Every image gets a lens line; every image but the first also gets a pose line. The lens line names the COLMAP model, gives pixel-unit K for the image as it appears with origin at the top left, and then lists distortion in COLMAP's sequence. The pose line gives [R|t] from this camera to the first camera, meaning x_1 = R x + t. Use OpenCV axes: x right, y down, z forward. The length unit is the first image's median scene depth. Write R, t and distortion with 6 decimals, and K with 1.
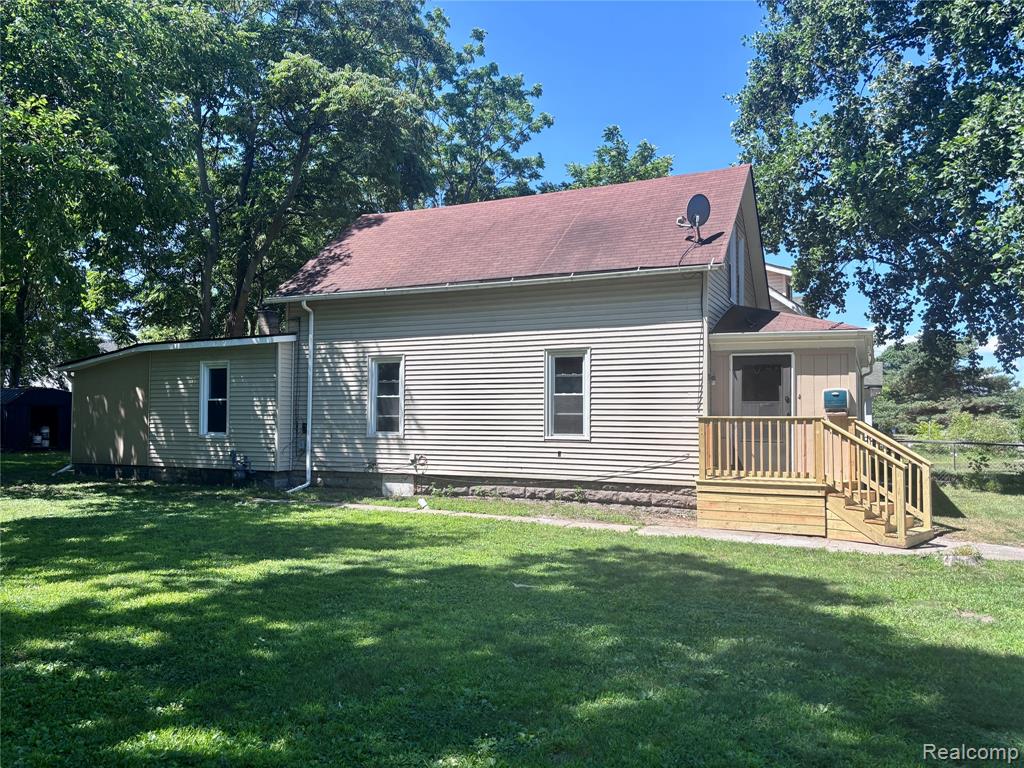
lens RADIAL K [[753.0, 0, 516.5], [0, 753.0, 400.1], [0, 0, 1]] dist [0.059503, -0.001769]
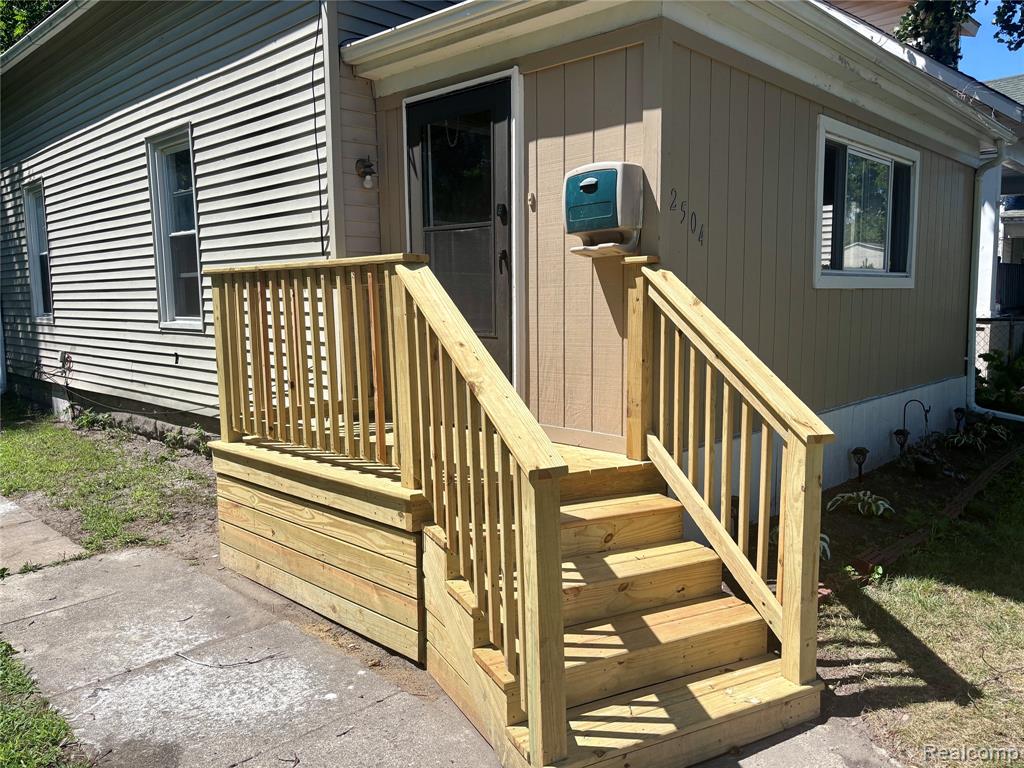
lens RADIAL K [[775.3, 0, 523.2], [0, 775.3, 390.3], [0, 0, 1]] dist [0.002377, -0.000721]
pose [[0.944591, 0.025533, -0.327255, 0.435916], [0.022924, 0.989405, 0.143361, 0.025241], [0.327448, -0.142919, 0.933998, 0.601023]]
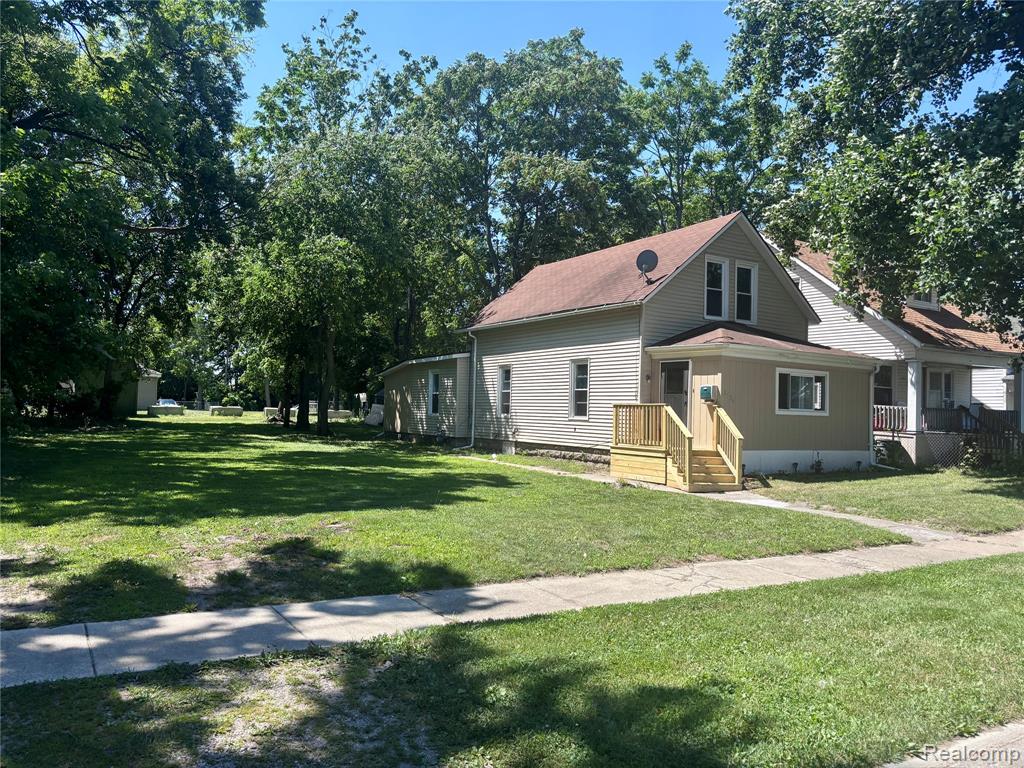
lens RADIAL K [[753.0, 0, 516.5], [0, 753.0, 400.1], [0, 0, 1]] dist [0.059503, -0.001769]
pose [[0.833842, 0.009056, -0.551928, 0.787256], [-0.010576, 0.999944, 0.000430, 0.014191], [0.551901, 0.005478, 0.833891, -0.314101]]
